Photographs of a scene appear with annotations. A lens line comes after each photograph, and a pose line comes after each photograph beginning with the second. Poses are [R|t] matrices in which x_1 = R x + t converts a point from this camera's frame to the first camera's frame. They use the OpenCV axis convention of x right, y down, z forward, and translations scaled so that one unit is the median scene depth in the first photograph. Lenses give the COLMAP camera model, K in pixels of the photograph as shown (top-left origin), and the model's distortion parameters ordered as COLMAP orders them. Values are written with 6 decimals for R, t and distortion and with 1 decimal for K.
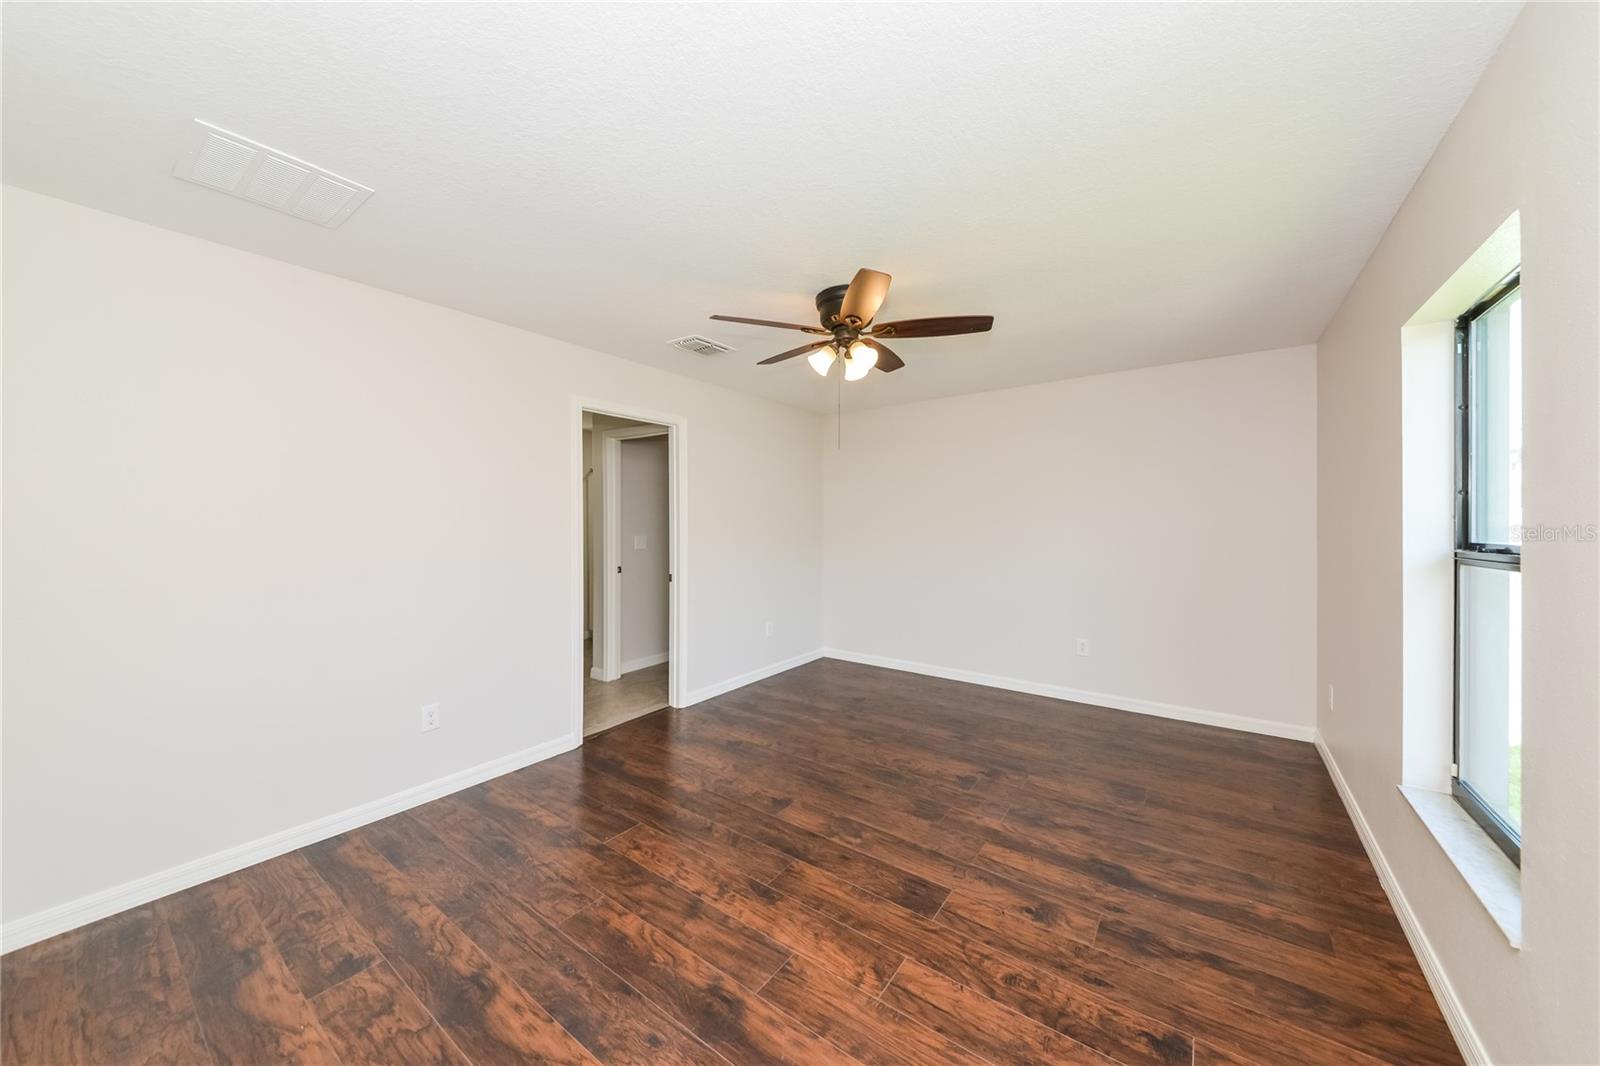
lens RADIAL K [[550.6, 0, 799.8], [0, 550.6, 522.1], [0, 0, 1]] dist [0.002501, 0.000156]
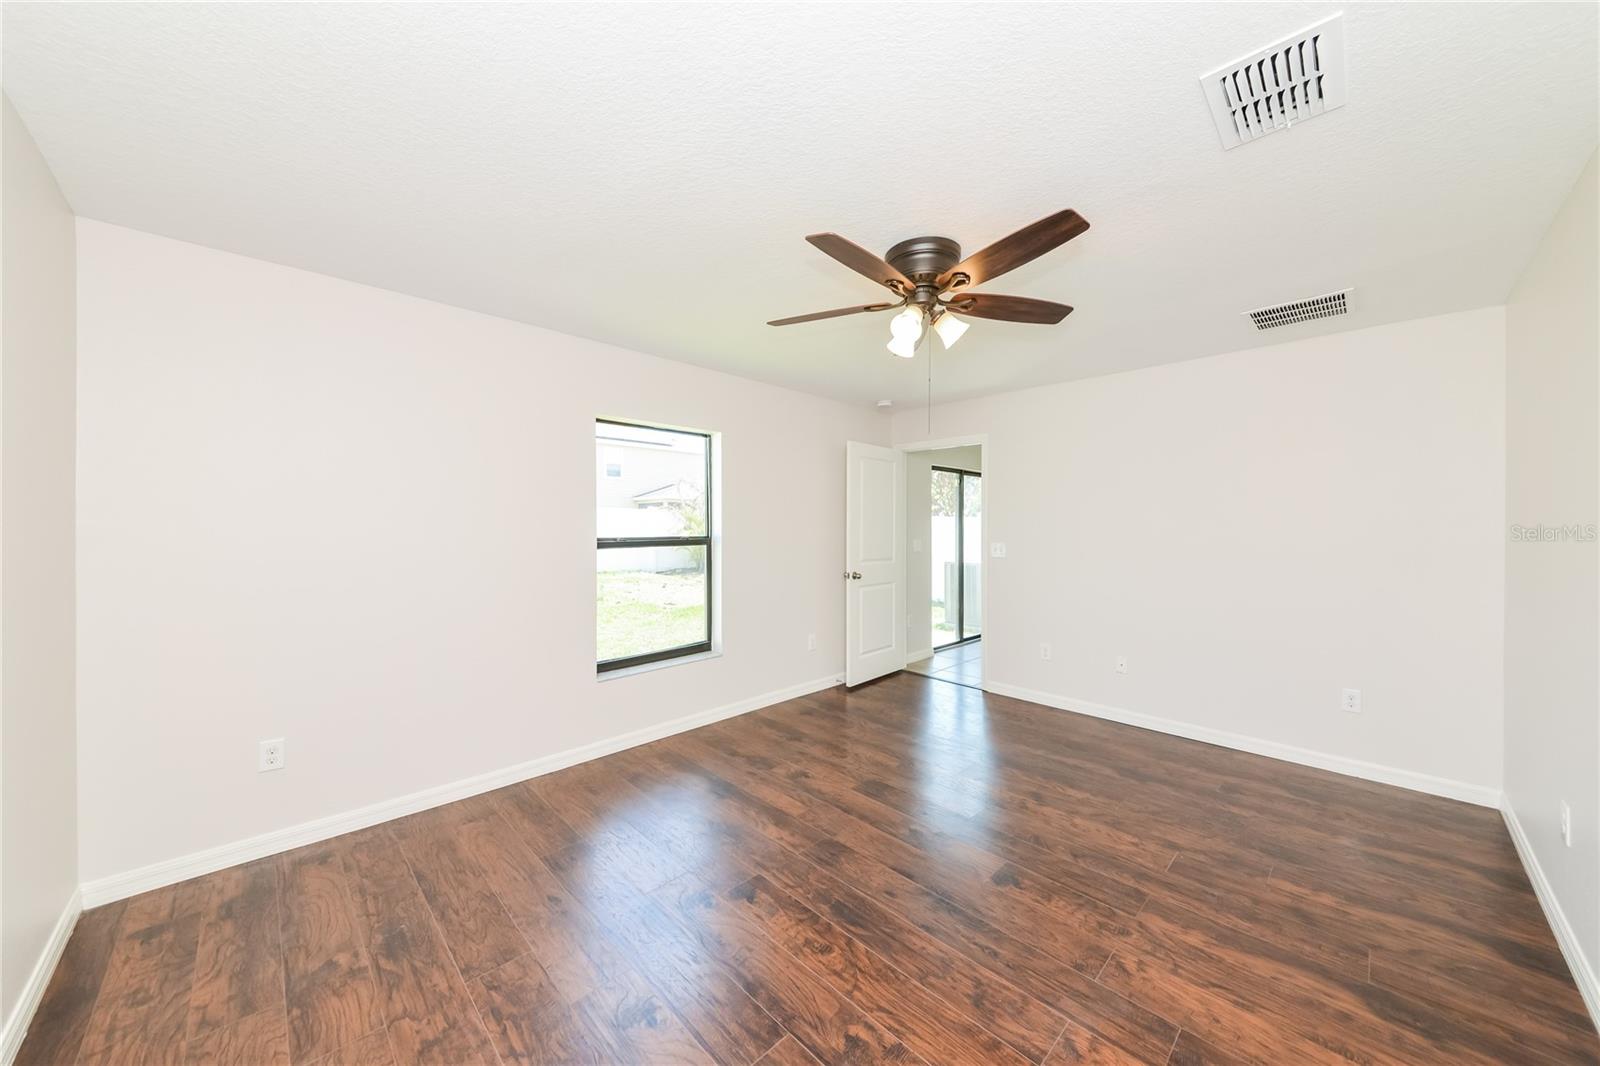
lens RADIAL K [[550.6, 0, 800.9], [0, 550.6, 531.6], [0, 0, 1]] dist [0.002501, 0.000156]
pose [[-0.985408, -0.003204, 0.170176, 0.161022], [-0.001685, 0.999957, 0.009072, 0.001886], [-0.170198, 0.008653, -0.985372, 2.377995]]
